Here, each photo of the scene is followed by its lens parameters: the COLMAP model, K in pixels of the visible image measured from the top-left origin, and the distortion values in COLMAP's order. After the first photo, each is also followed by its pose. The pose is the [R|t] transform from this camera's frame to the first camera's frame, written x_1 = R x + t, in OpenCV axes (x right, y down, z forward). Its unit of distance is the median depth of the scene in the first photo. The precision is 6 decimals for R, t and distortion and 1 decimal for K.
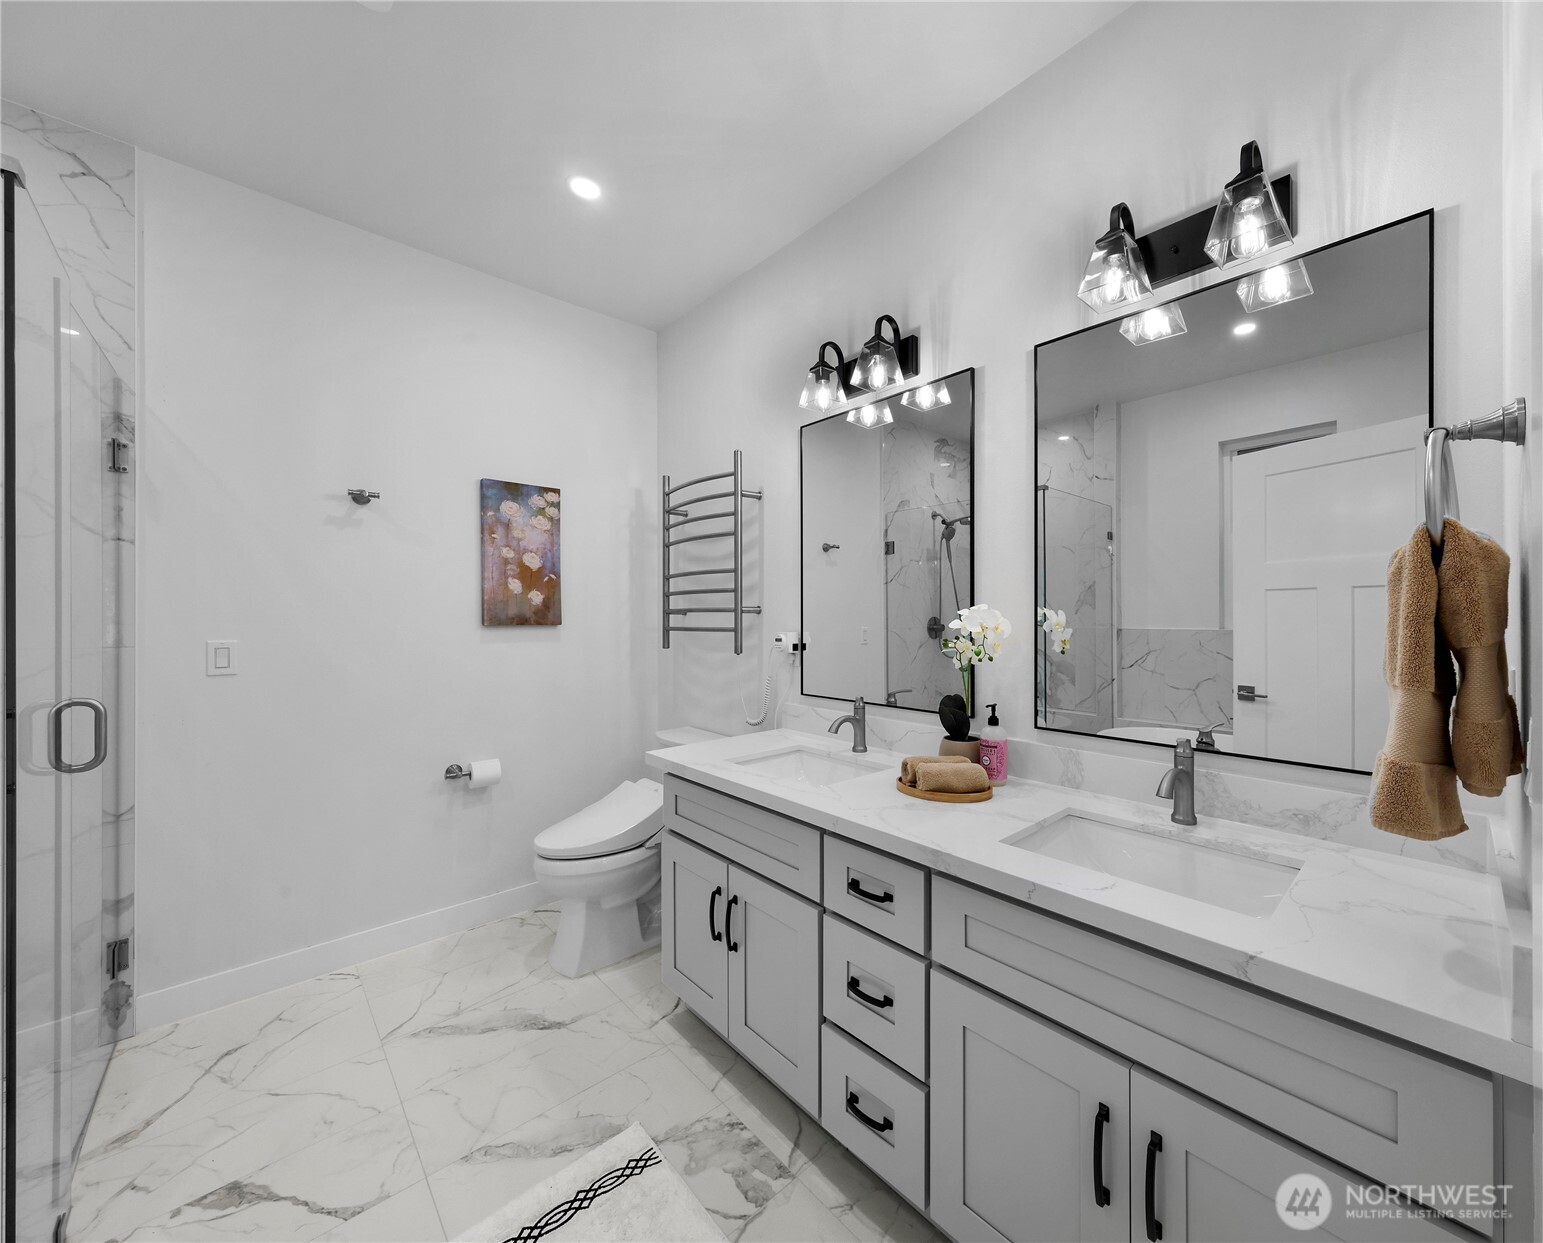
lens RADIAL K [[650.9, 0, 771.5], [0, 650.9, 621.5], [0, 0, 1]] dist [-0.000647, -0.000181]
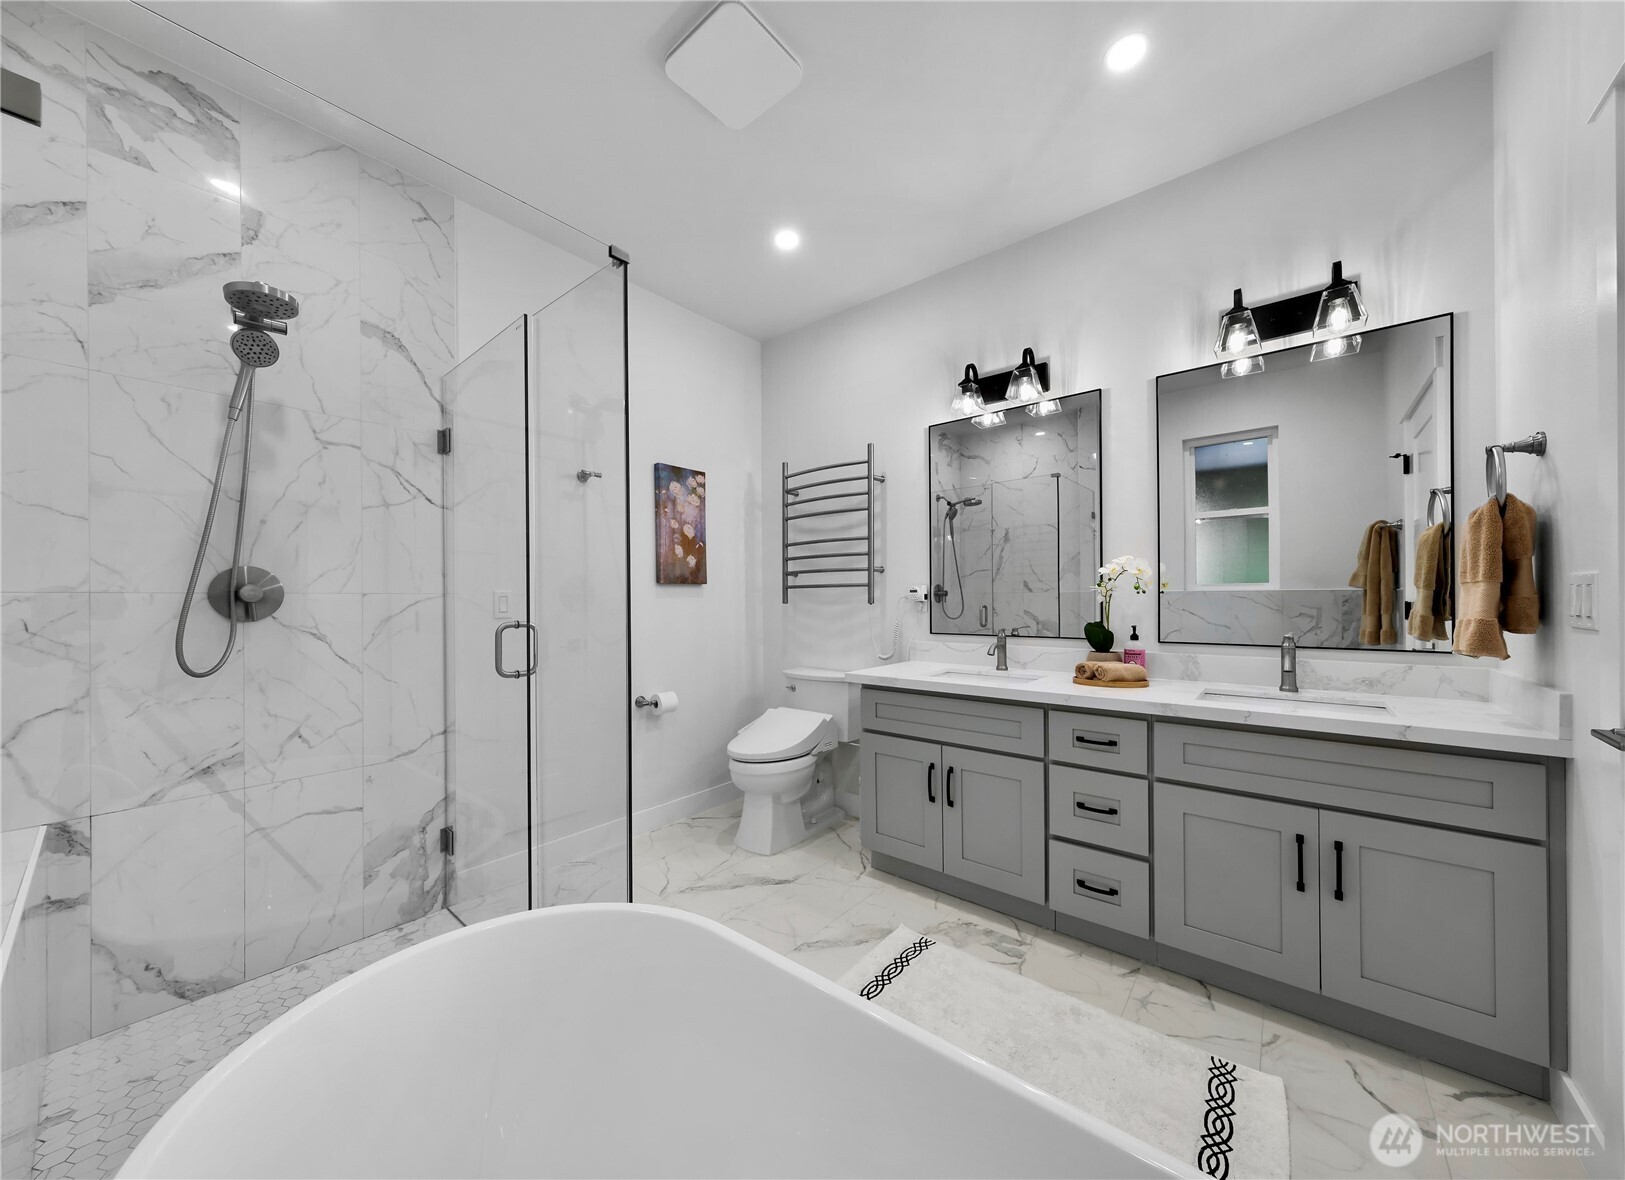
lens RADIAL K [[584.9, 0, 811.1], [0, 584.9, 593.7], [0, 0, 1]] dist [-0.000133, 0.000009]
pose [[0.996319, -0.006863, 0.085451, -0.265356], [0.006819, 0.999976, 0.000799, 0.028259], [-0.085455, -0.000214, 0.996342, -0.125845]]
